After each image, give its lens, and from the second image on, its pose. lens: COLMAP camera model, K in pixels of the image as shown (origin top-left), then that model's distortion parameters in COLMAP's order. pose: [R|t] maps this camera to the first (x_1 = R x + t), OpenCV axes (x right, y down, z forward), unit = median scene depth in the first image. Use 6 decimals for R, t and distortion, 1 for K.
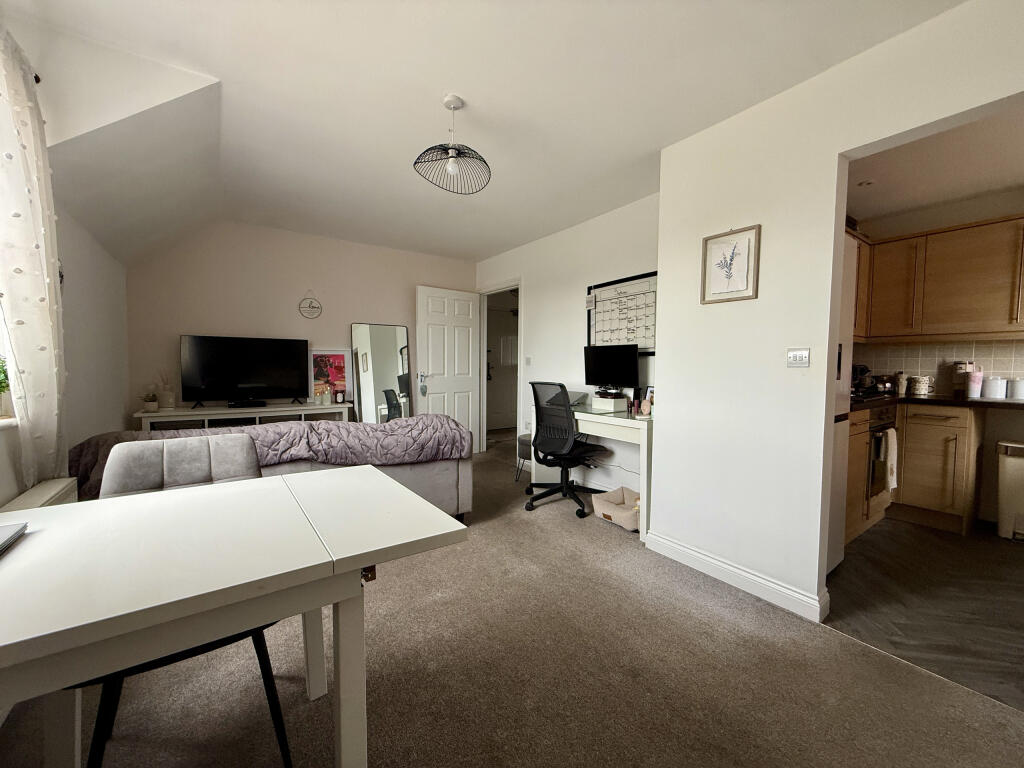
lens RADIAL K [[407.7, 0, 507.0], [0, 407.7, 383.0], [0, 0, 1]] dist [-0.001297, 0.000066]
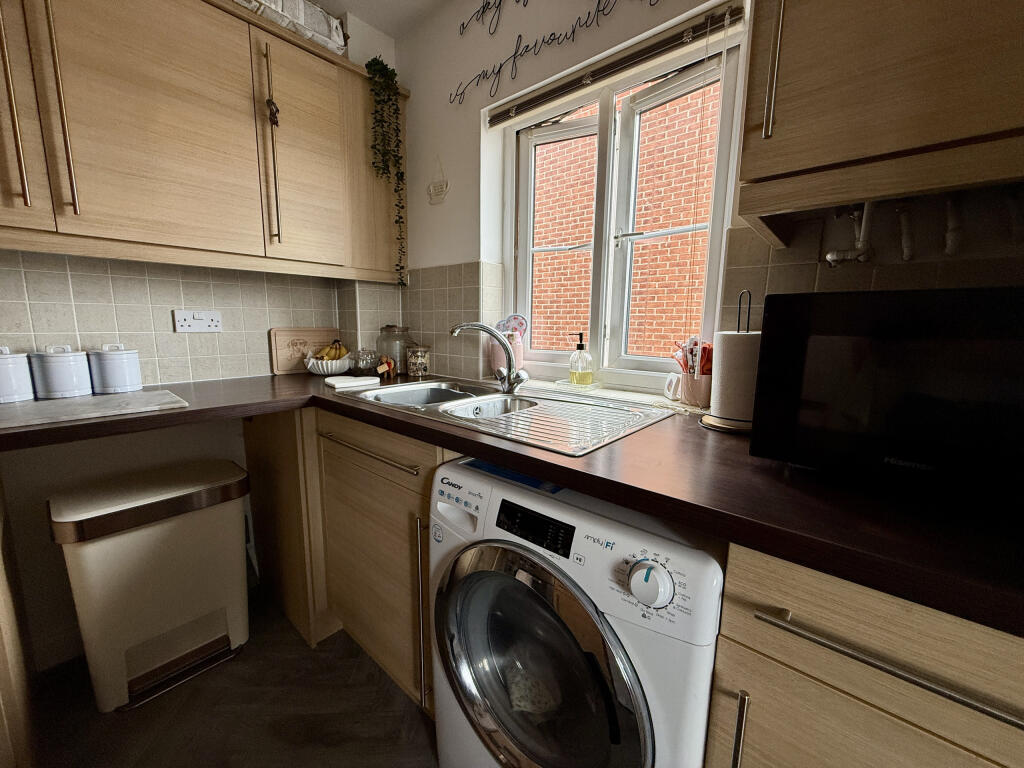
lens RADIAL K [[407.7, 0, 509.7], [0, 407.7, 385.6], [0, 0, 1]] dist [-0.001297, 0.000066]
pose [[-0.242073, -0.157066, 0.957461, 0.736025], [0.033974, 0.984833, 0.170146, -0.030346], [-0.969663, 0.073717, -0.233065, 0.648544]]
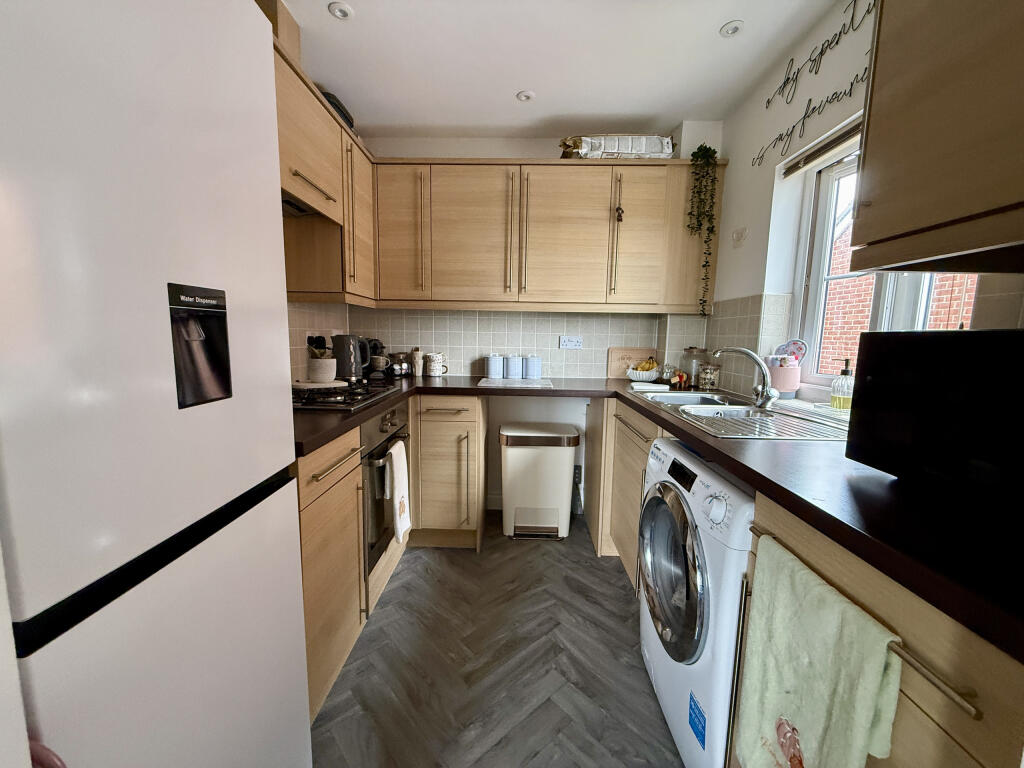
lens RADIAL K [[407.7, 0, 510.4], [0, 407.7, 385.8], [0, 0, 1]] dist [-0.001297, 0.000066]
pose [[0.587214, -0.094678, 0.803875, 0.528997], [0.025188, 0.994792, 0.098765, -0.033904], [-0.809039, -0.037748, 0.586541, 0.475544]]
